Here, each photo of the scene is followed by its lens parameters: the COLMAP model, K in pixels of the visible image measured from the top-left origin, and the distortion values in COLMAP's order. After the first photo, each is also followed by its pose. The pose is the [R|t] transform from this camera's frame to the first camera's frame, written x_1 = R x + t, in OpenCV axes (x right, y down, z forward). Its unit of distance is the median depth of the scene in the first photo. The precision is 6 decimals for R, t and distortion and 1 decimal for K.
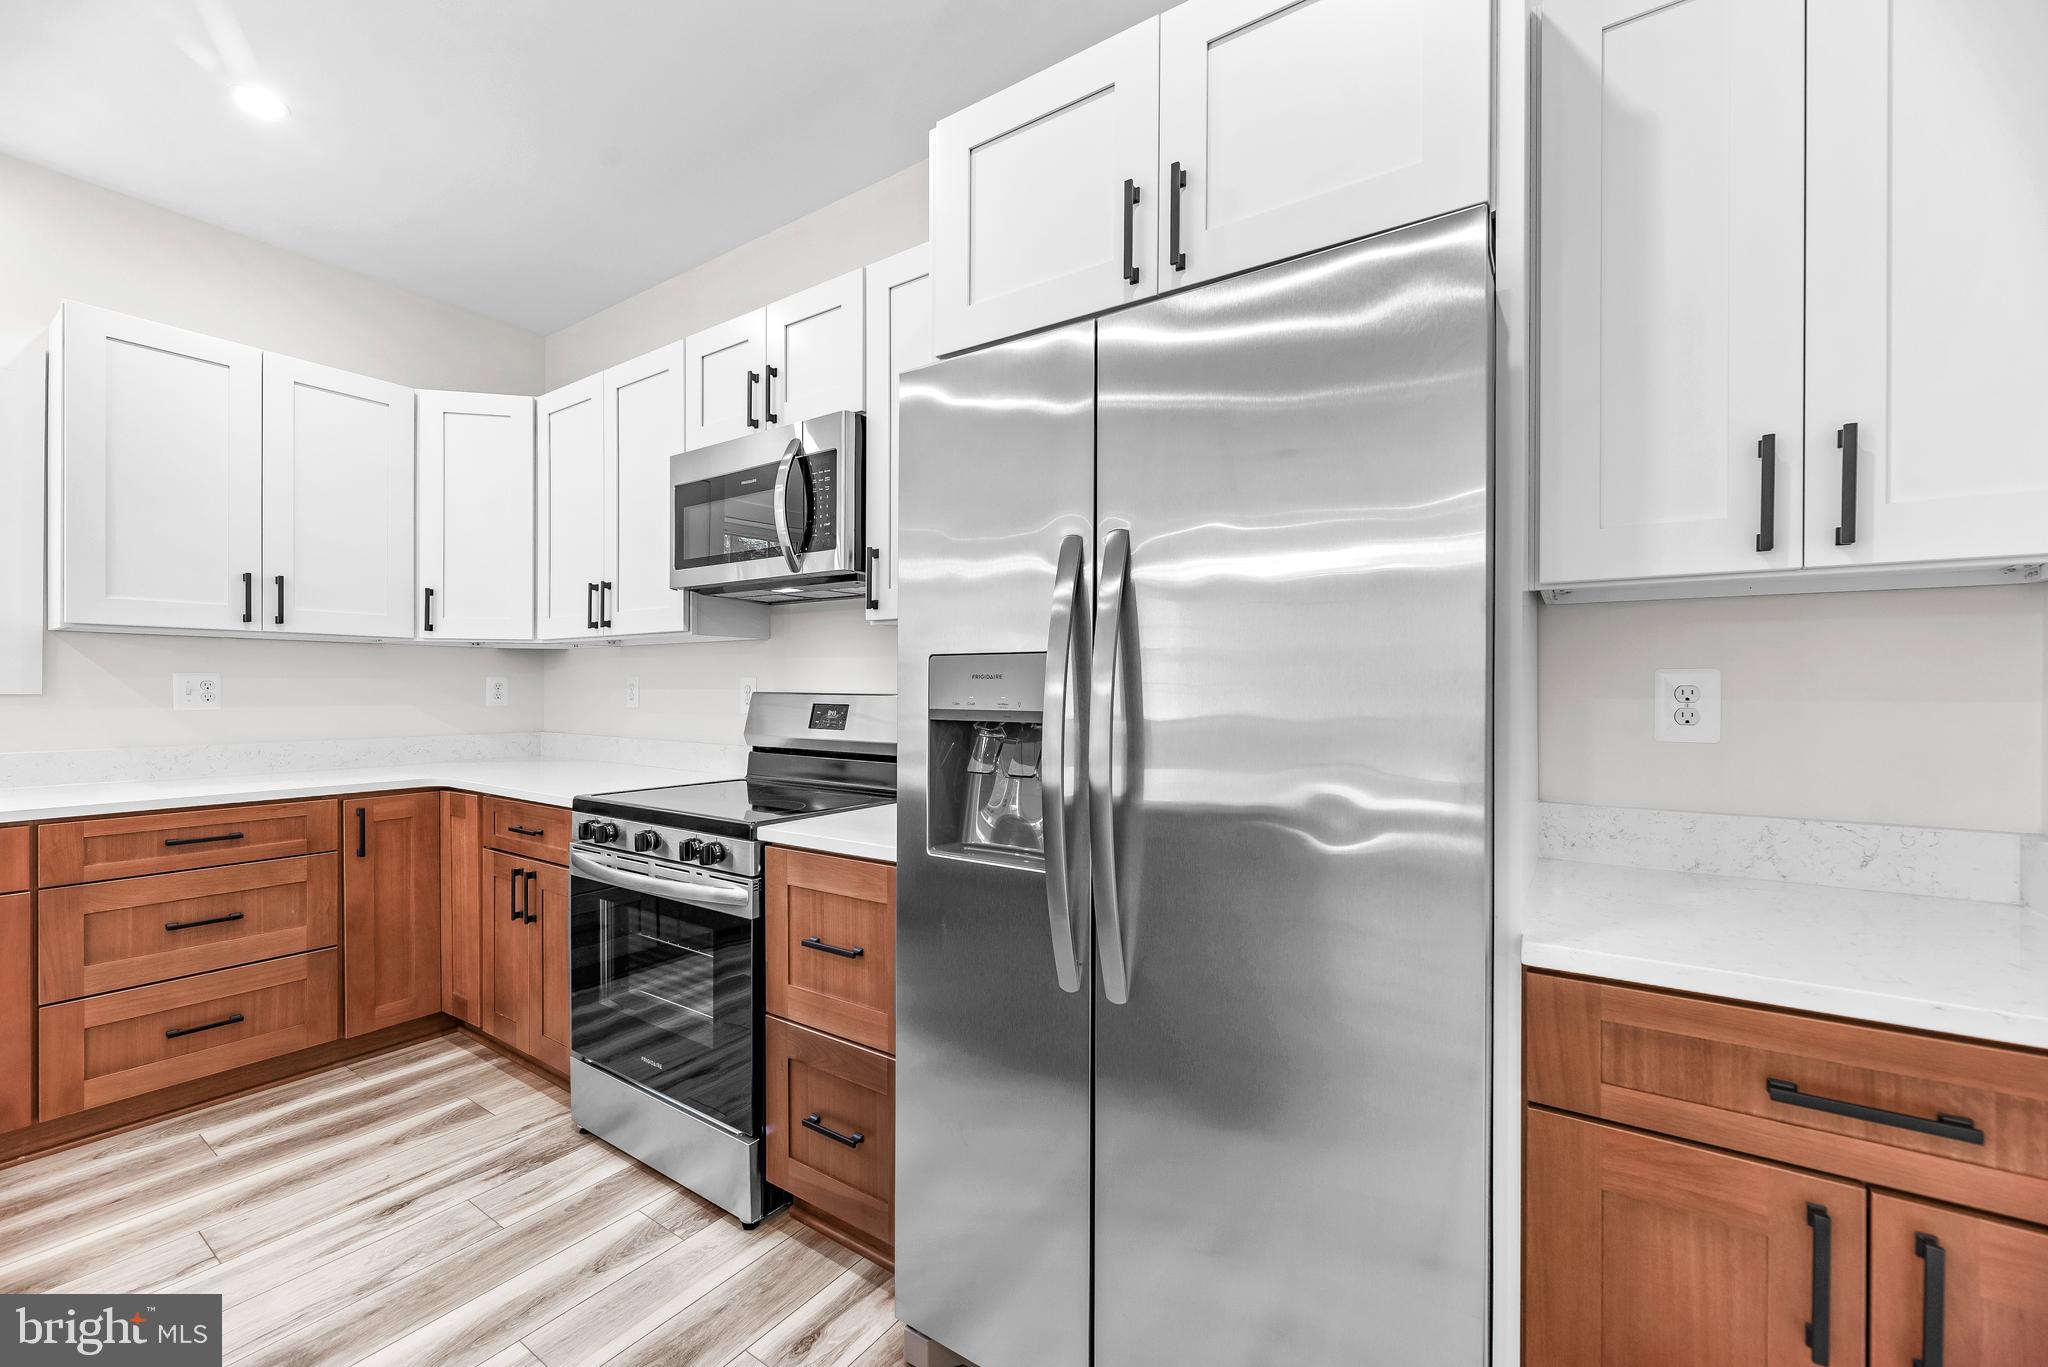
lens RADIAL K [[901.7, 0, 1023.2], [0, 901.7, 694.4], [0, 0, 1]] dist [0.000833, 0.000427]
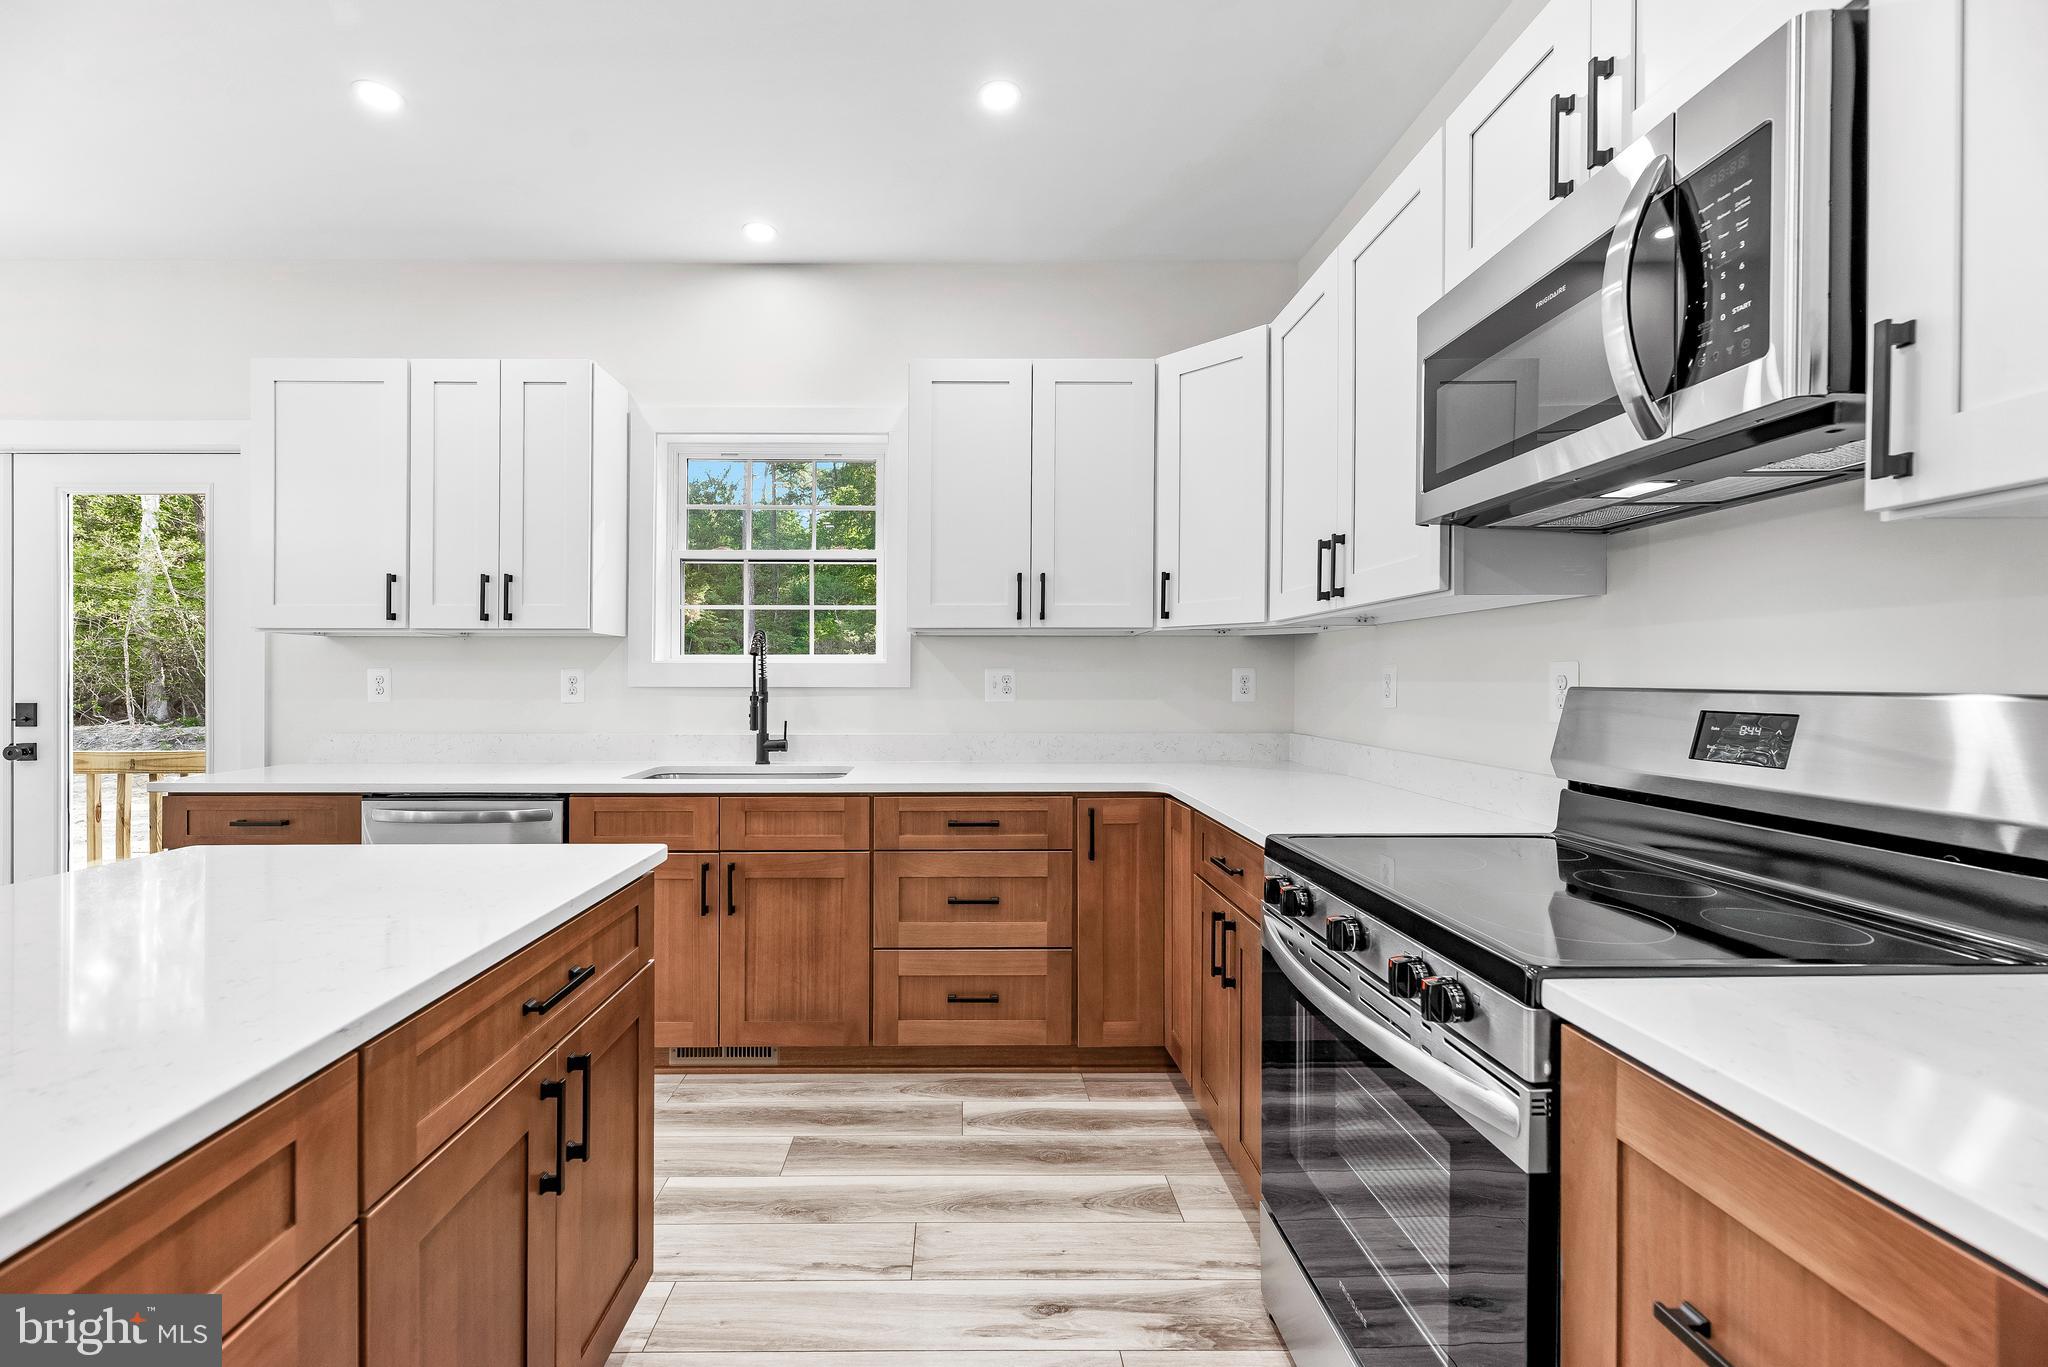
lens RADIAL K [[874.0, 0, 959.2], [0, 874.0, 690.3], [0, 0, 1]] dist [-0.001396, -0.000334]
pose [[0.591727, 0.005376, -0.806120, -0.084124], [-0.002857, 0.999985, 0.004572, -0.001891], [0.806133, -0.000402, 0.591734, 0.373104]]
